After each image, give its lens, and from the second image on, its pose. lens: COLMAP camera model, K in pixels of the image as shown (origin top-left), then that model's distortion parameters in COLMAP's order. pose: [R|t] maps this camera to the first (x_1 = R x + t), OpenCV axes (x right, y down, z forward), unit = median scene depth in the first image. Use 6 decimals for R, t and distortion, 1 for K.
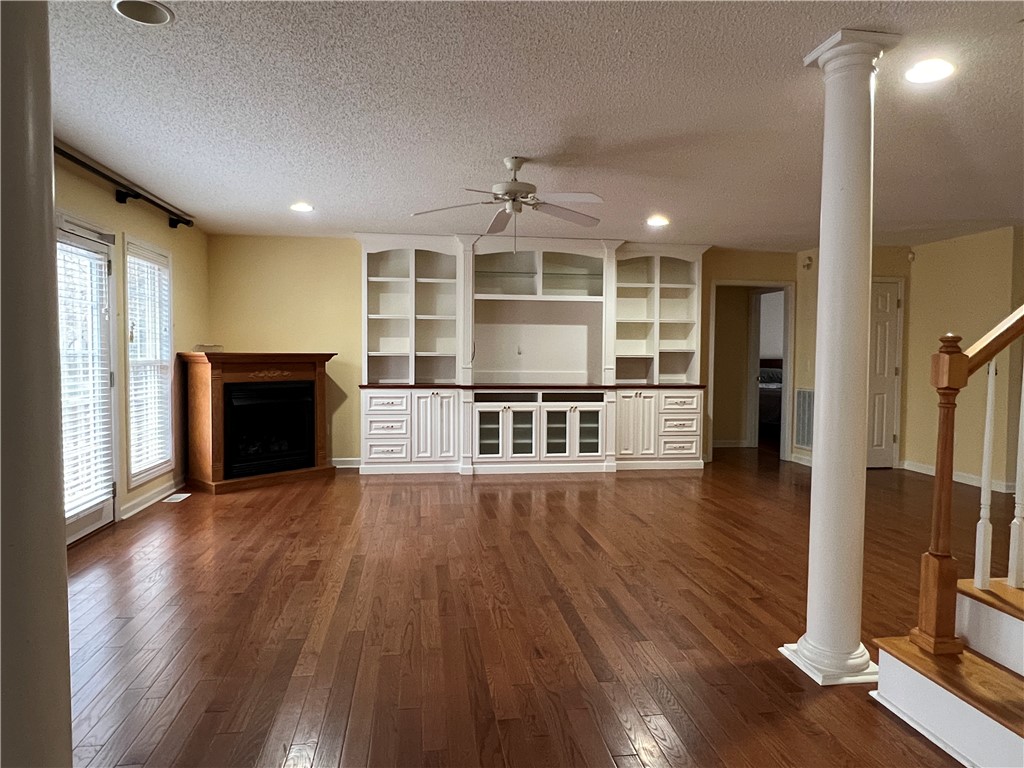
lens RADIAL K [[639.5, 0, 509.4], [0, 639.5, 384.3], [0, 0, 1]] dist [0.000901, -0.000222]
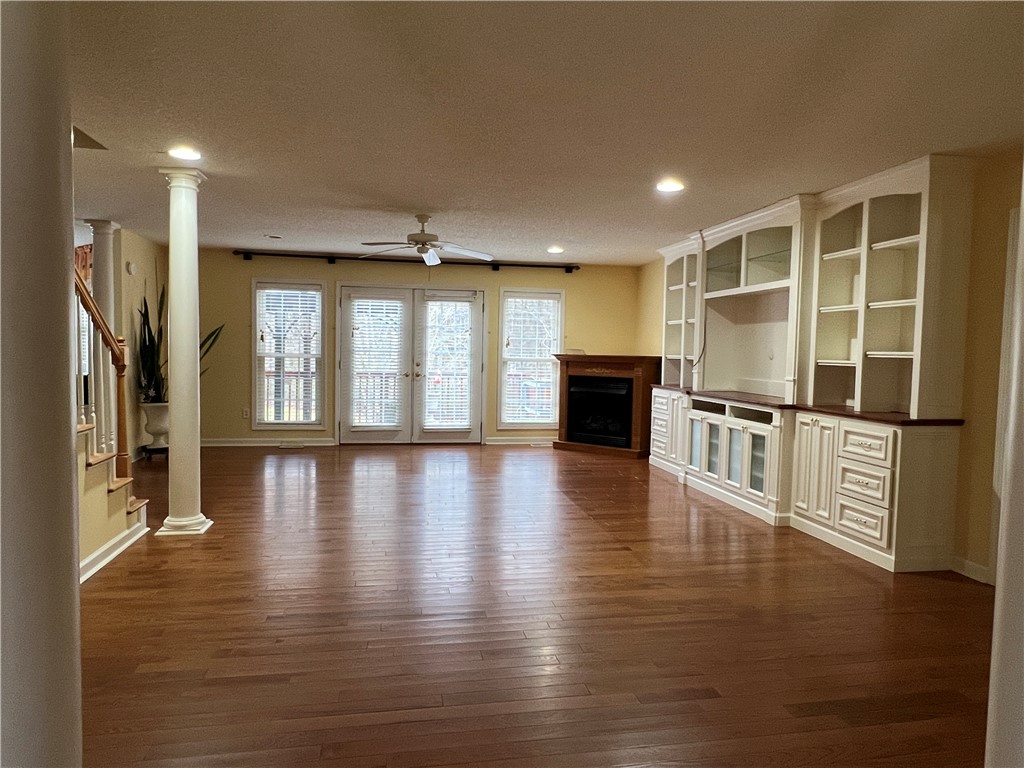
lens RADIAL K [[639.5, 0, 509.3], [0, 639.5, 384.4], [0, 0, 1]] dist [0.000901, -0.000222]
pose [[0.052232, 0.051317, -0.997316, 0.855946], [-0.065839, 0.996683, 0.047836, -0.034093], [0.996462, 0.063164, 0.055438, 0.662968]]
